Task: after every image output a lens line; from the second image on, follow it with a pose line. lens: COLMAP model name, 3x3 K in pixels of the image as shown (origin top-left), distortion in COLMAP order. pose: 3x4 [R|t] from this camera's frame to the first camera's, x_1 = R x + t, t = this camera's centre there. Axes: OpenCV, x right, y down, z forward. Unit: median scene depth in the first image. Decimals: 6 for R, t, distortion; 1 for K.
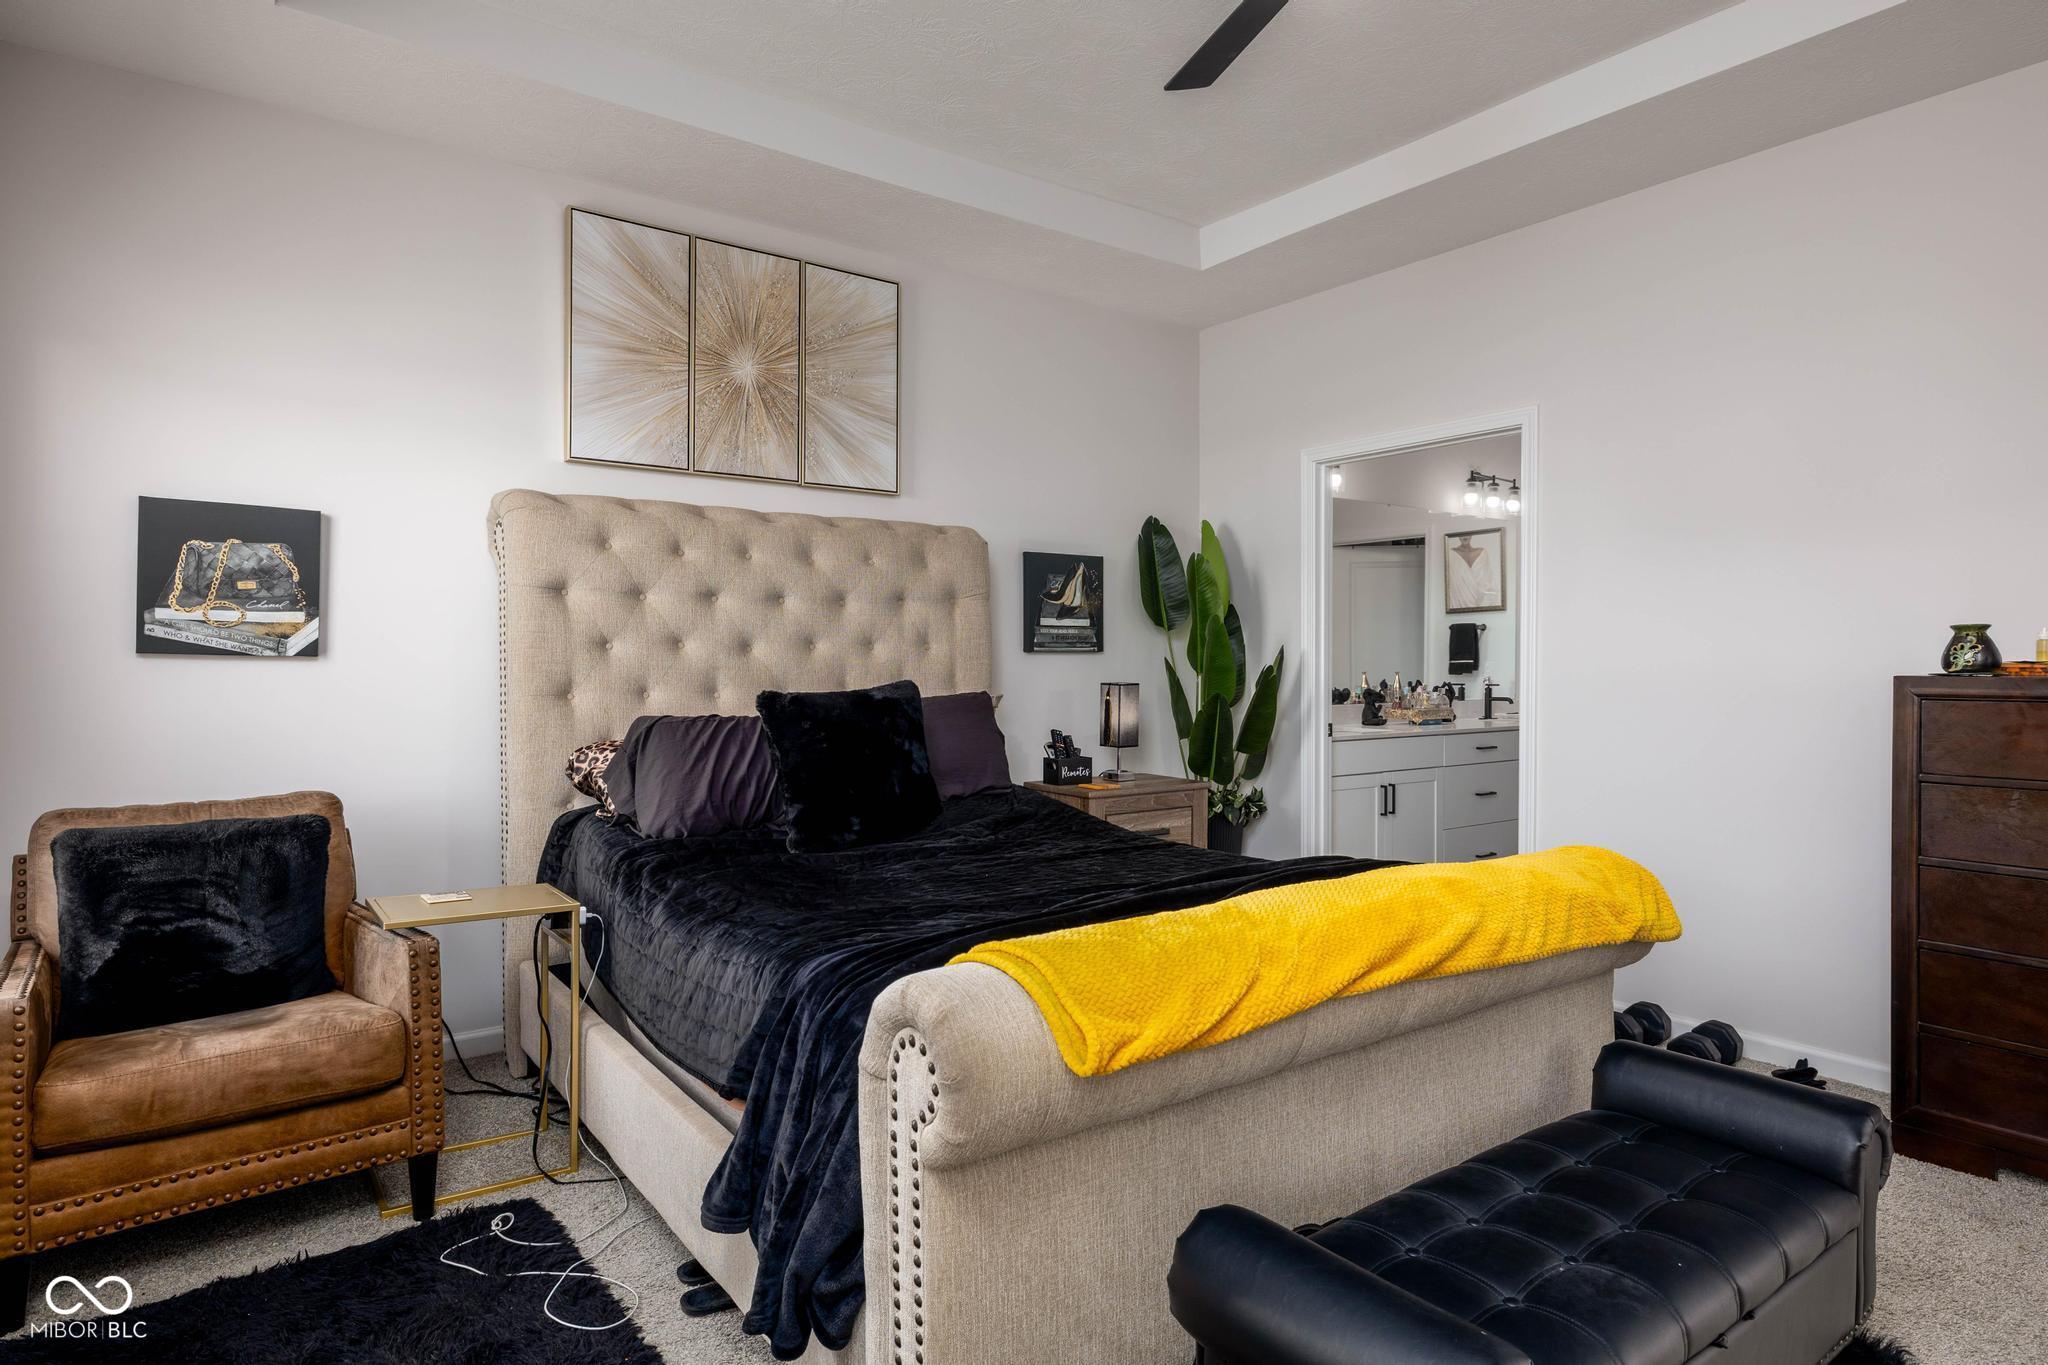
lens RADIAL K [[1167.9, 0, 1024.5], [0, 1167.9, 680.0], [0, 0, 1]] dist [-0.000645, -0.000509]
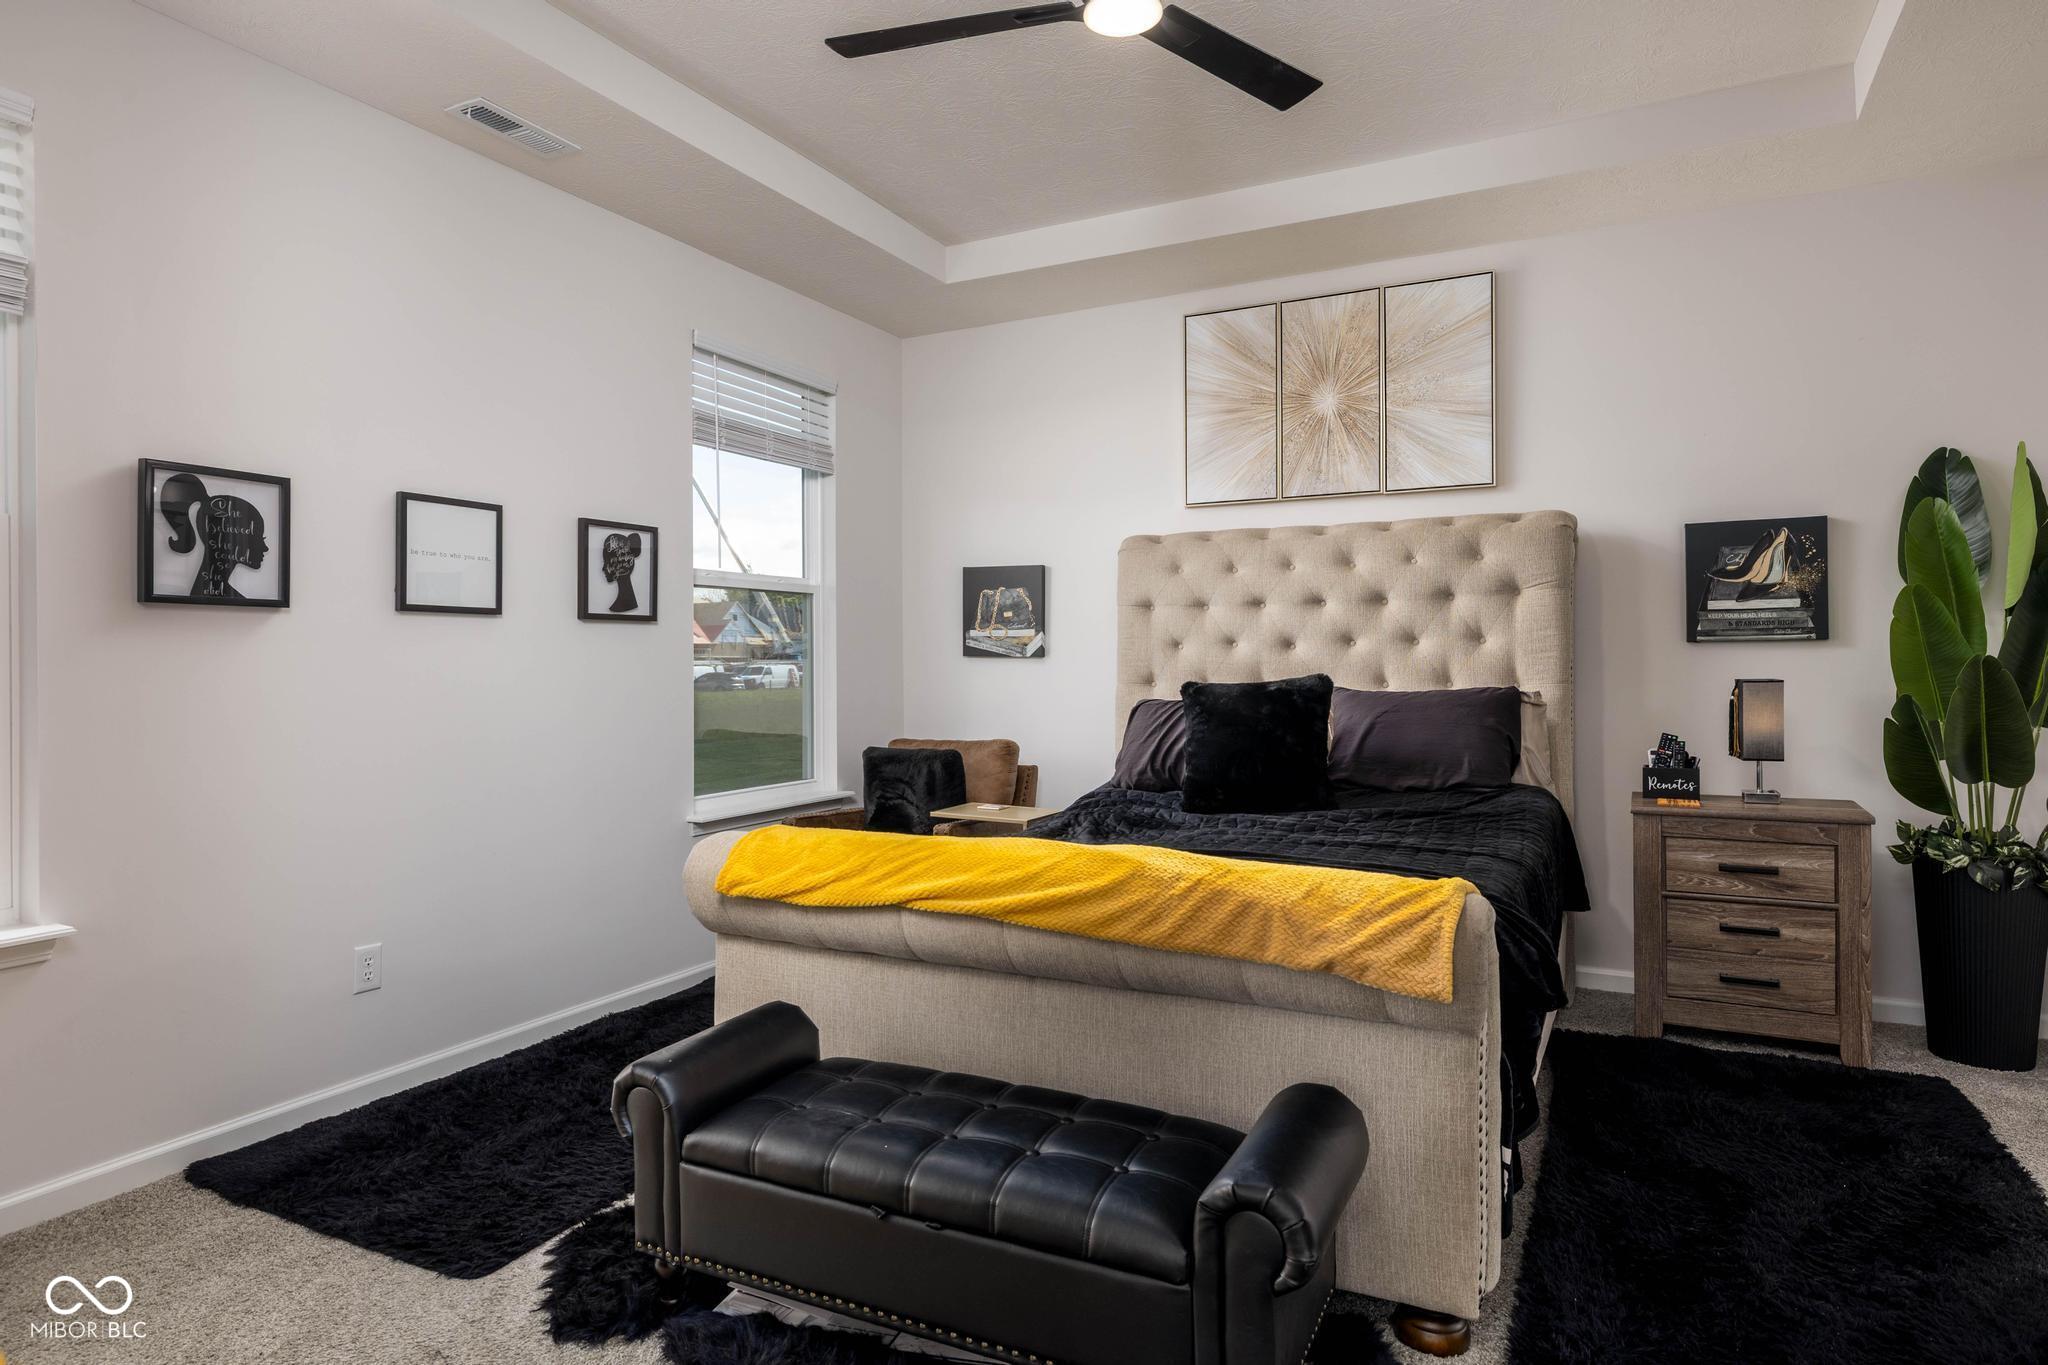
lens RADIAL K [[1167.9, 0, 1019.0], [0, 1167.9, 671.3], [0, 0, 1]] dist [-0.000645, -0.000509]
pose [[0.434481, 0.001212, -0.900680, 0.645310], [-0.005984, 0.999981, -0.001541, 0.001580], [0.900661, 0.006059, 0.434480, 0.227373]]
